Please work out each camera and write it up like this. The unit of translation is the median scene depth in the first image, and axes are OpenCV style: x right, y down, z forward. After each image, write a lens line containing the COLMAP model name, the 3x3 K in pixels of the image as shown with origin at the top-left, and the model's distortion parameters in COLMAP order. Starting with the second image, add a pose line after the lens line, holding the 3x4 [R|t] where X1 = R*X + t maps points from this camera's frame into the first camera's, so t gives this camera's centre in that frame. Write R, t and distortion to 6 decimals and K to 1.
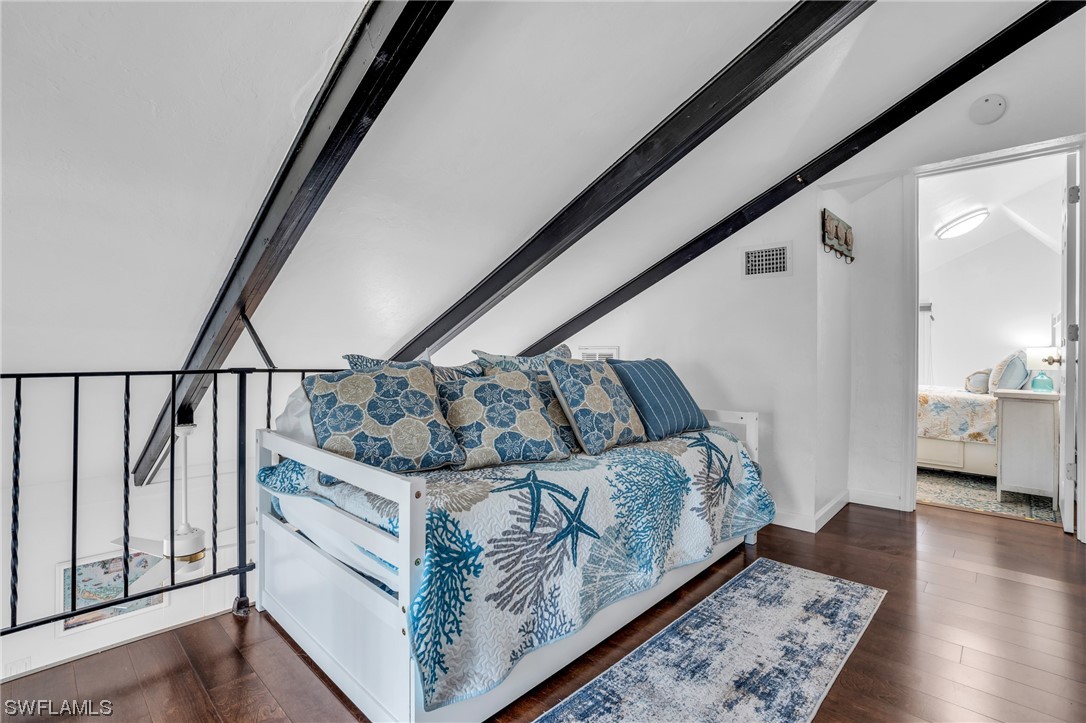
lens RADIAL K [[510.4, 0, 541.5], [0, 510.4, 356.9], [0, 0, 1]] dist [-0.032484, -0.000264]
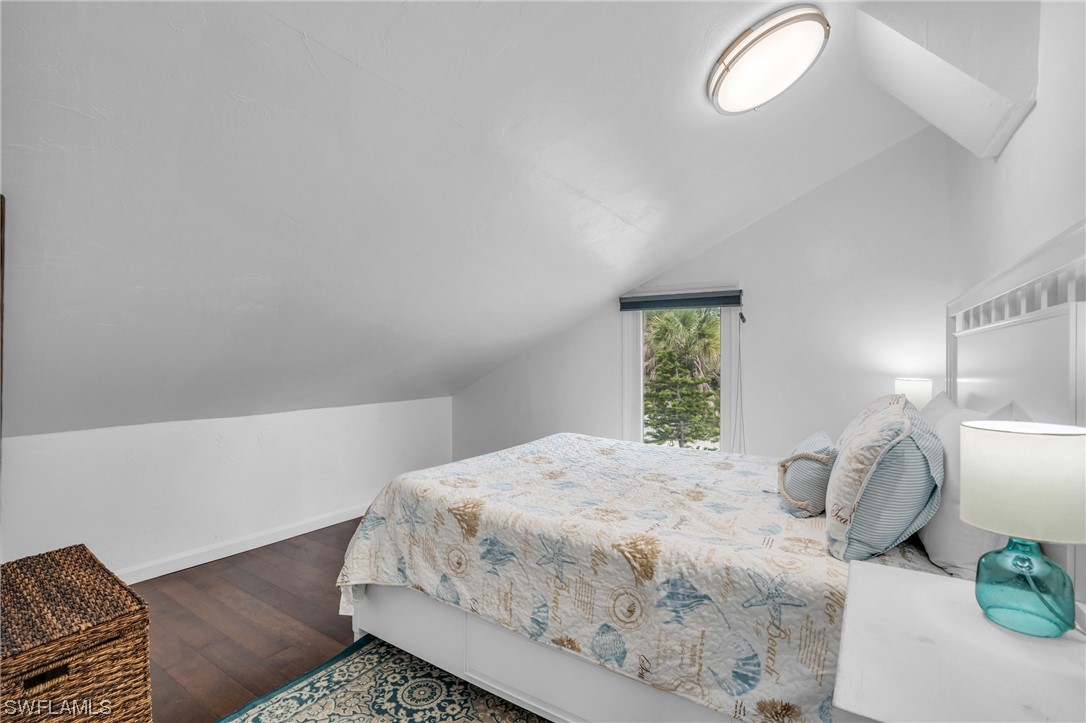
lens RADIAL K [[510.4, 0, 545.9], [0, 510.4, 362.7], [0, 0, 1]] dist [-0.032484, -0.000264]
pose [[0.977703, 0.001243, 0.209988, 0.657201], [-0.003189, 0.999955, 0.008928, -0.047722], [-0.209968, -0.009398, 0.977663, 0.721817]]
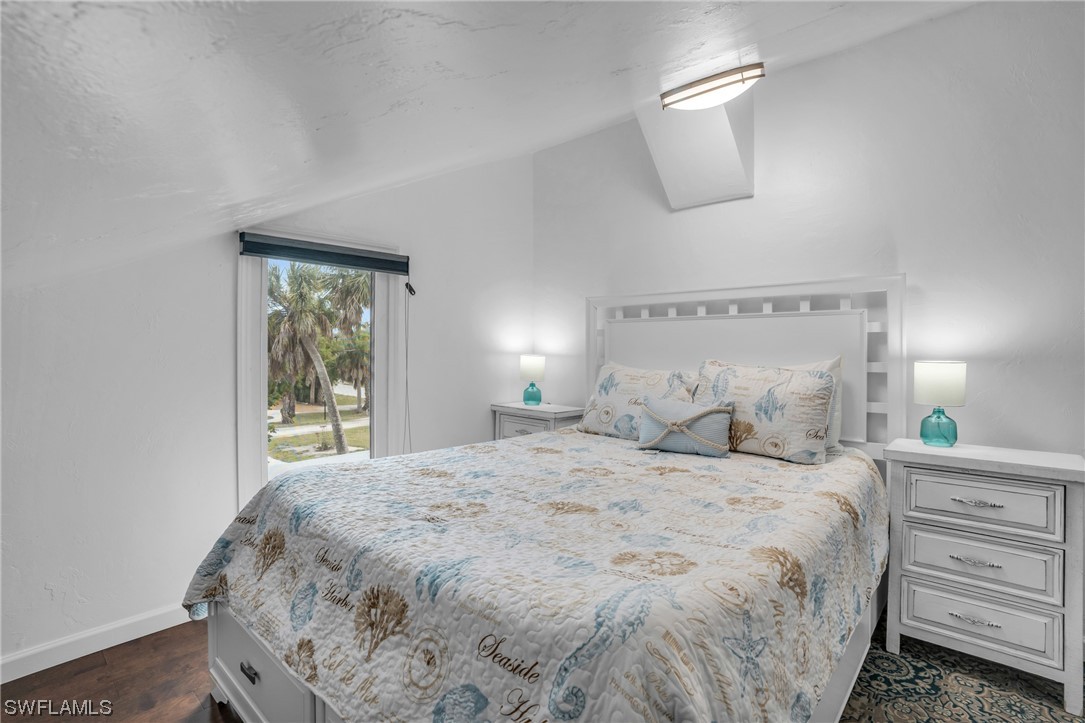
lens RADIAL K [[509.9, 0, 546.8], [0, 509.9, 350.6], [0, 0, 1]] dist [-0.032484, -0.000264]
pose [[-0.054739, -0.018073, 0.998337, 0.414940], [-0.004117, 0.999832, 0.017874, -0.040879], [-0.998492, -0.003131, -0.054804, 1.307961]]
